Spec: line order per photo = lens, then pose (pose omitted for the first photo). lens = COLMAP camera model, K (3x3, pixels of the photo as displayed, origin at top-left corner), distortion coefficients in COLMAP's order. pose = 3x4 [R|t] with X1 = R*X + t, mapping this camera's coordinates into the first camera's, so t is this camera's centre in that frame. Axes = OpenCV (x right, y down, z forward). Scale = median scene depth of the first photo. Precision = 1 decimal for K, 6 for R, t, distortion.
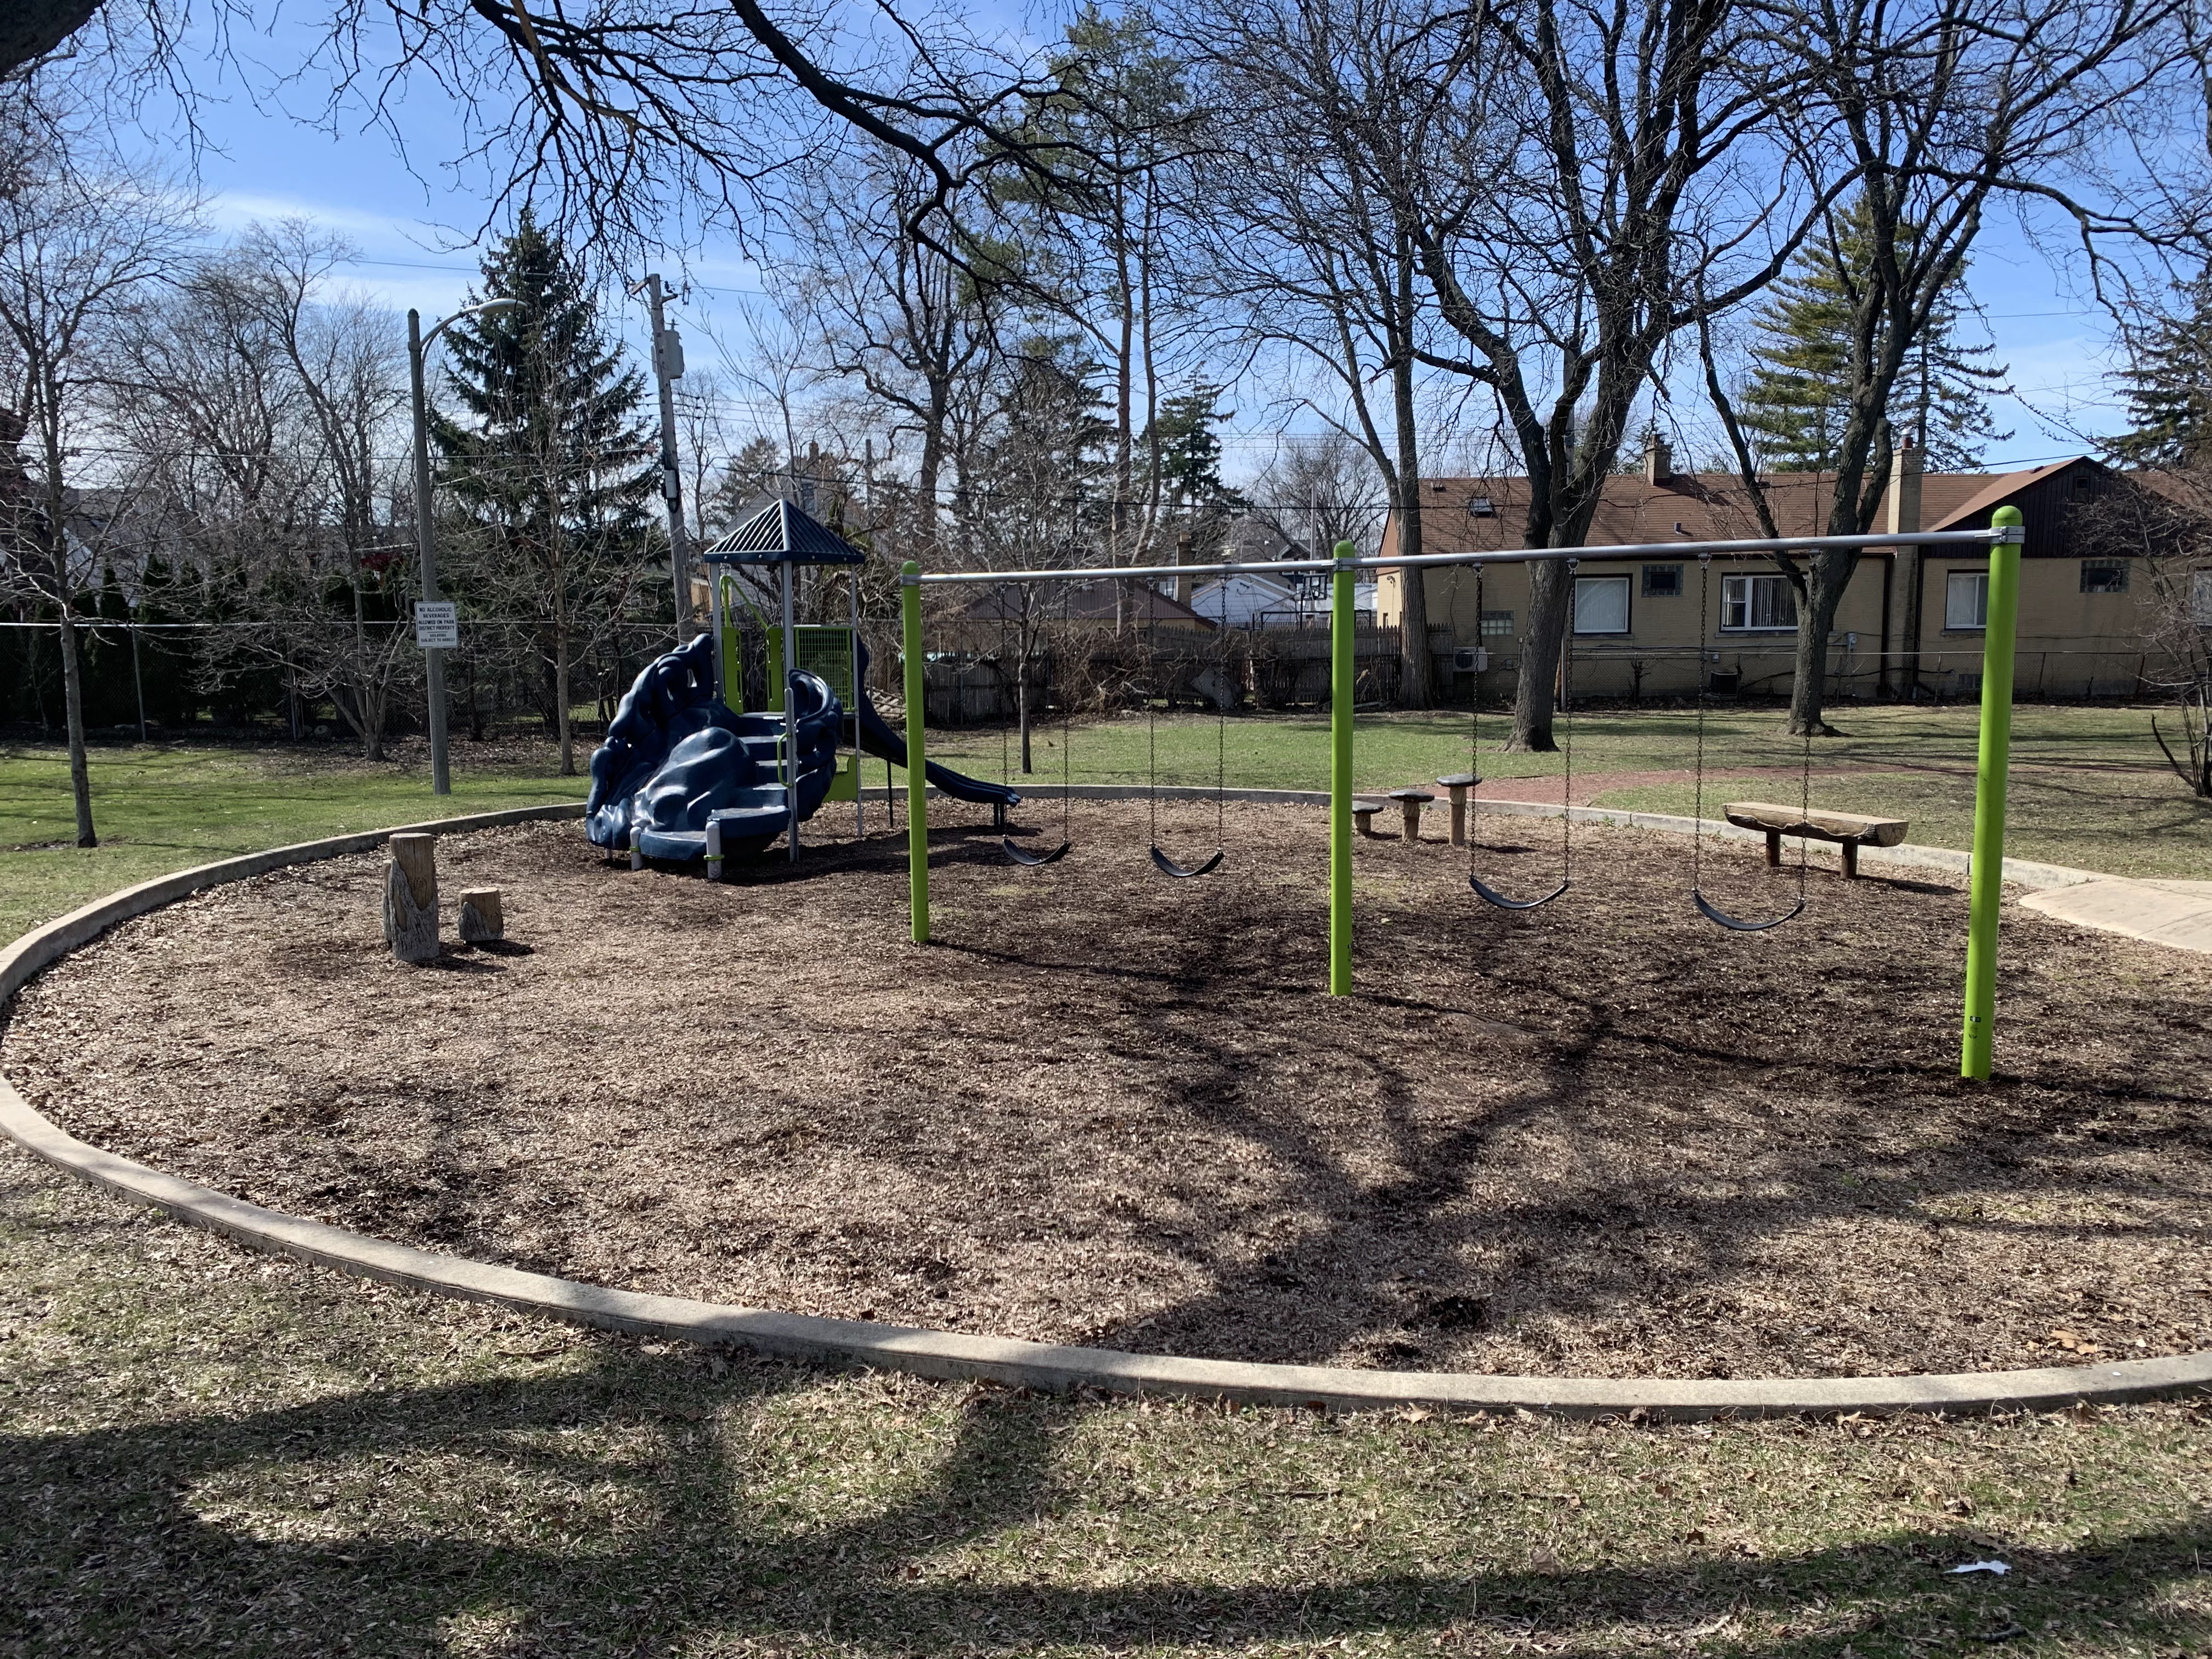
lens RADIAL K [[1712.1, 0, 1095.9], [0, 1712.1, 878.1], [0, 0, 1]] dist [0.001318, 0.042130]
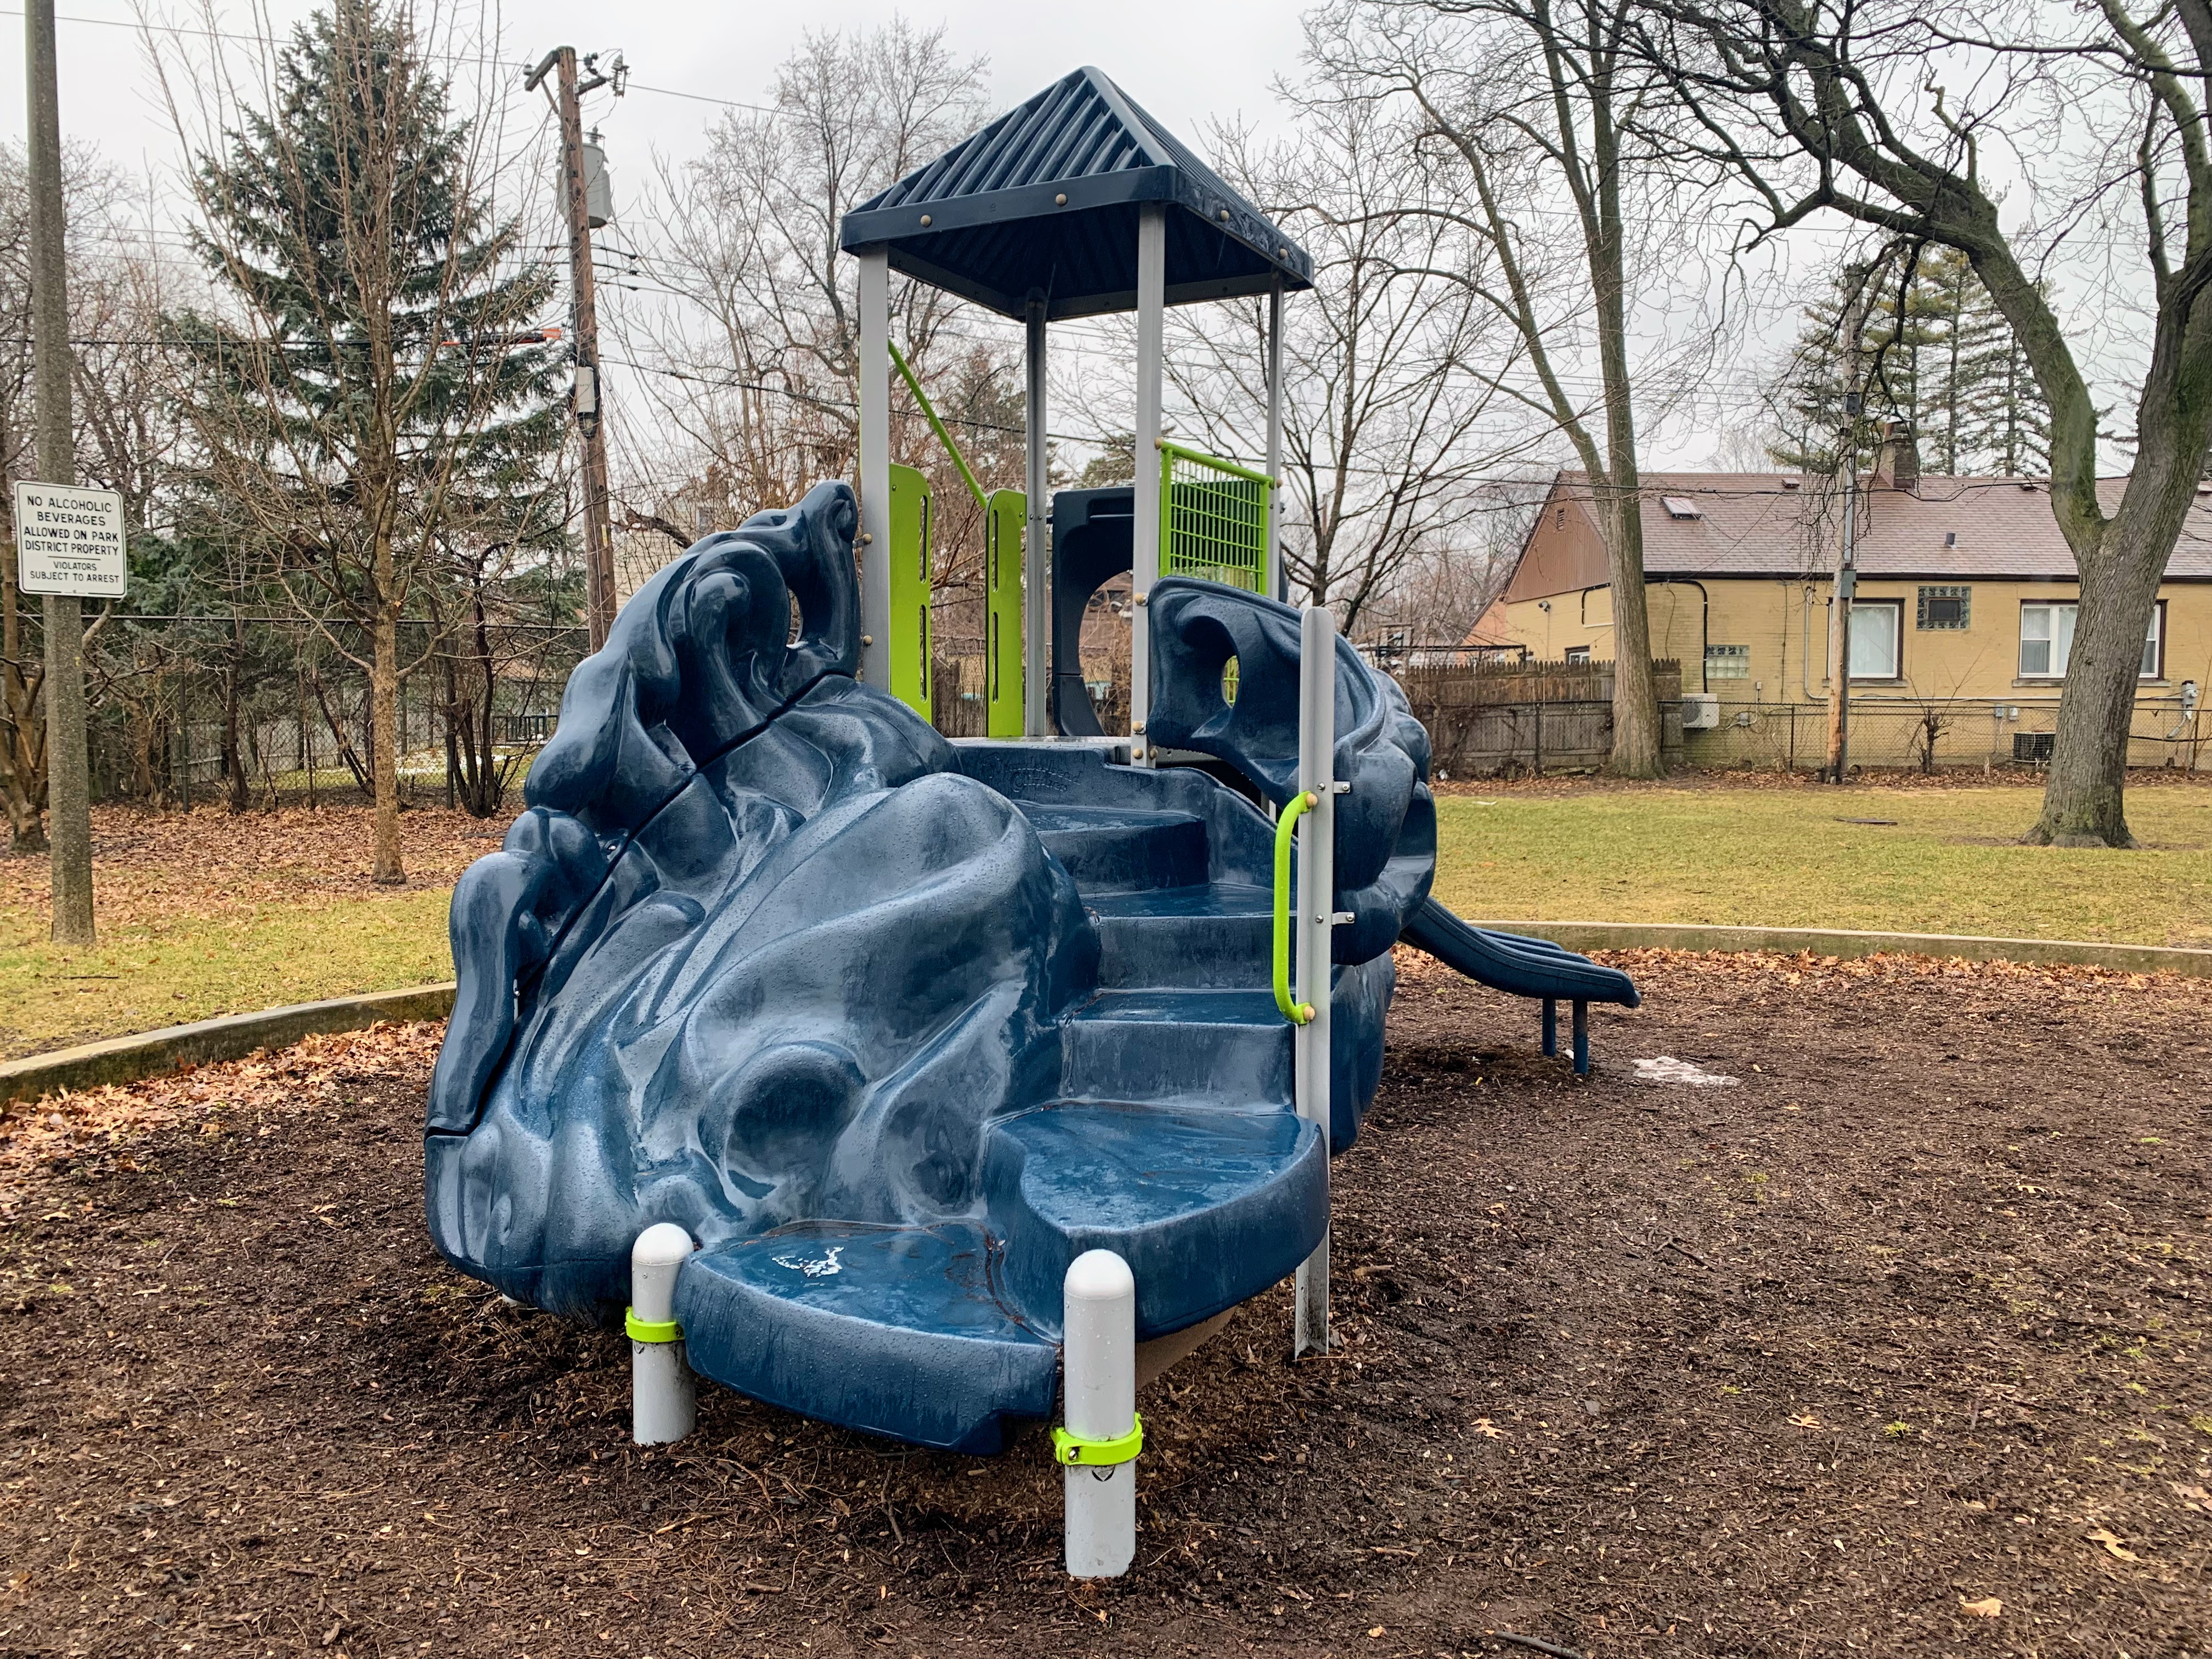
lens RADIAL K [[1712.1, 0, 1095.7], [0, 1712.1, 837.3], [0, 0, 1]] dist [0.001318, 0.042130]
pose [[0.996532, 0.006714, 0.082945, -0.117023], [-0.001066, 0.997688, -0.067945, -0.032650], [-0.083209, 0.067621, 0.994235, 0.391181]]
